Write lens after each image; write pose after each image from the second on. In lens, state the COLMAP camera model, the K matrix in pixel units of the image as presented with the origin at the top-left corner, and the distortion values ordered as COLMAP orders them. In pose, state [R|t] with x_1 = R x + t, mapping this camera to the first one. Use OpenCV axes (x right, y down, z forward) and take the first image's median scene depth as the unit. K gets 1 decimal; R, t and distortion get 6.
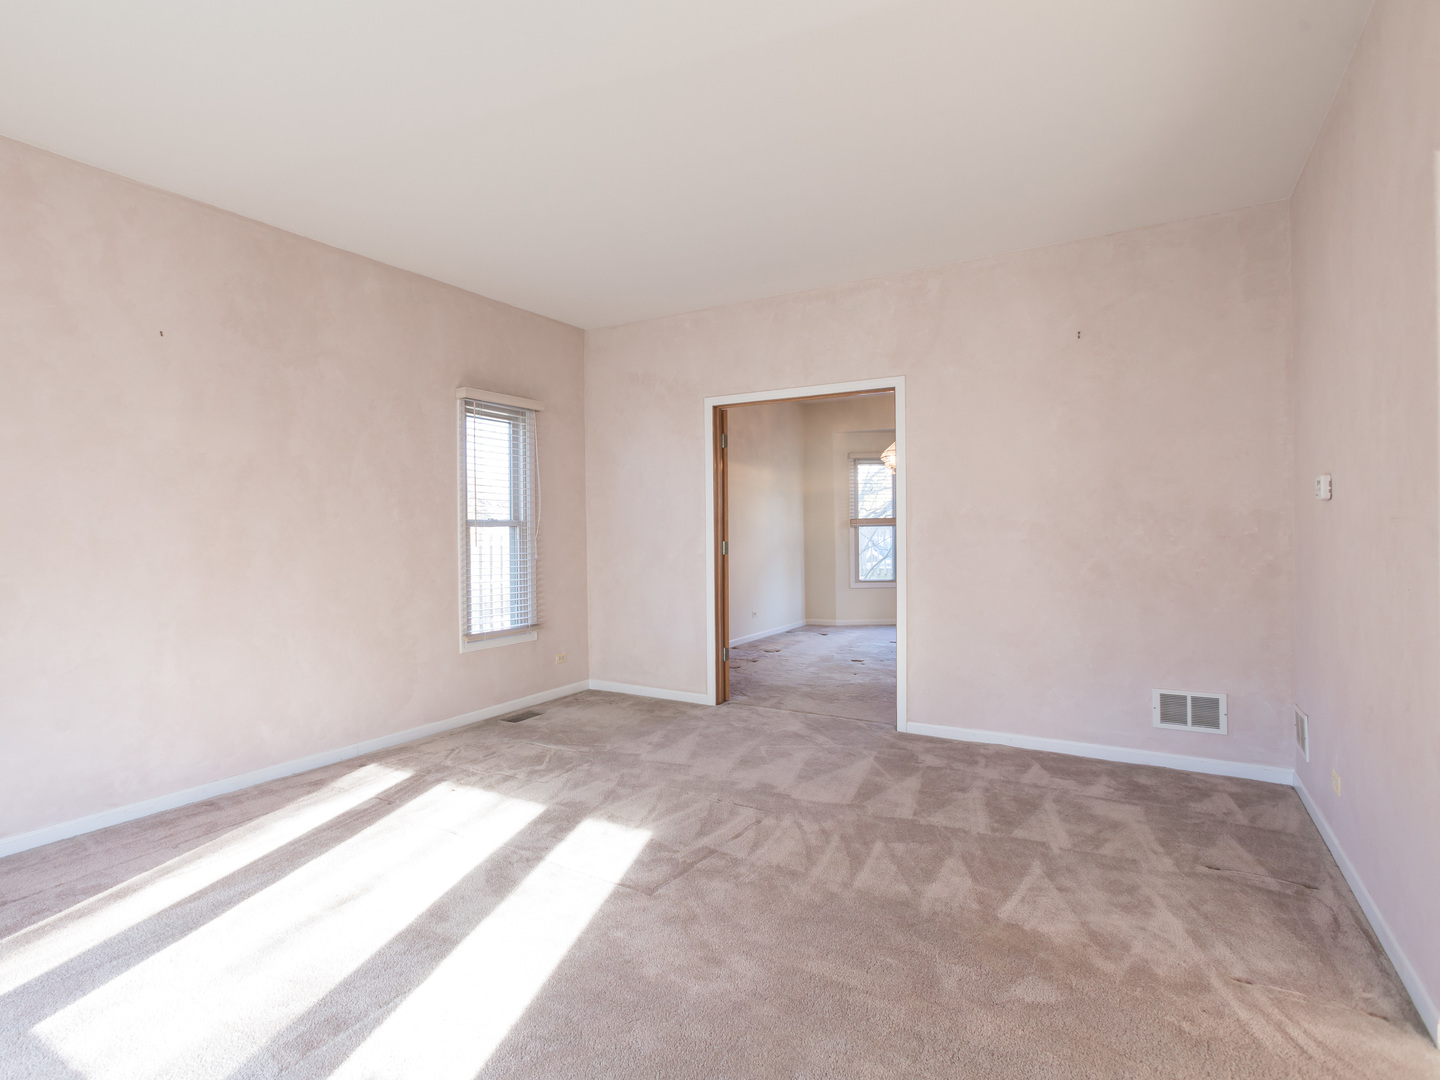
lens RADIAL K [[751.9, 0, 715.7], [0, 751.9, 532.5], [0, 0, 1]] dist [0.003494, 0.000257]
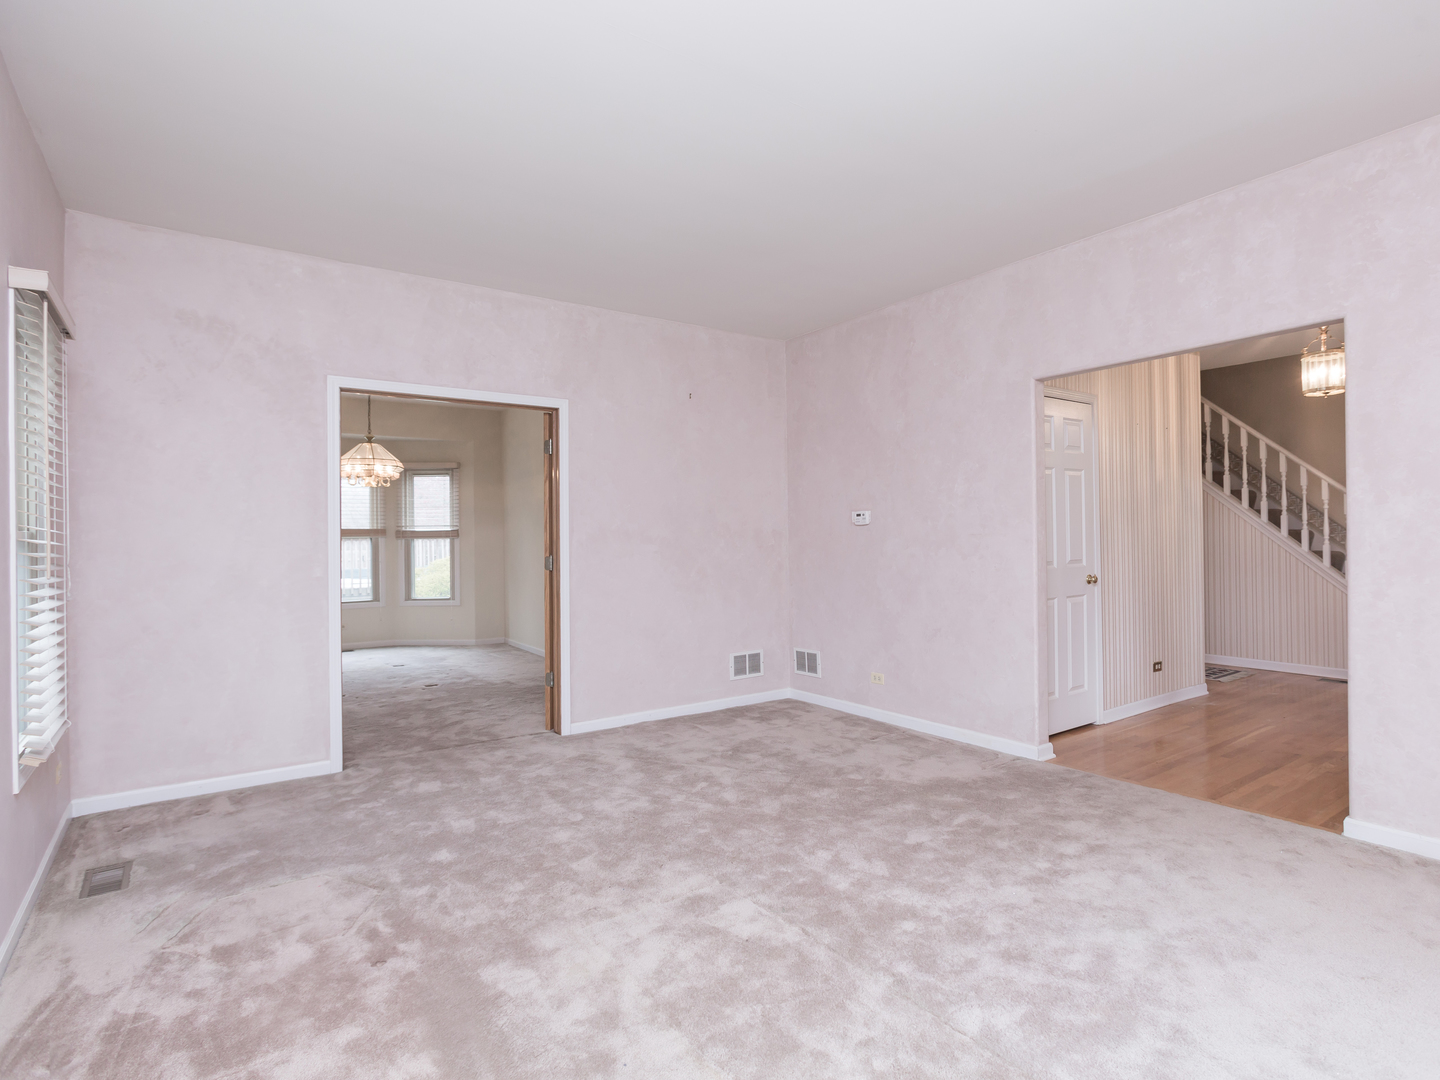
lens RADIAL K [[751.9, 0, 718.0], [0, 751.9, 539.9], [0, 0, 1]] dist [0.003494, 0.000257]
pose [[0.418212, 0.000842, 0.908349, -0.735581], [0.013614, 0.999881, -0.007195, 0.001568], [-0.908247, 0.015376, 0.418151, 0.424662]]
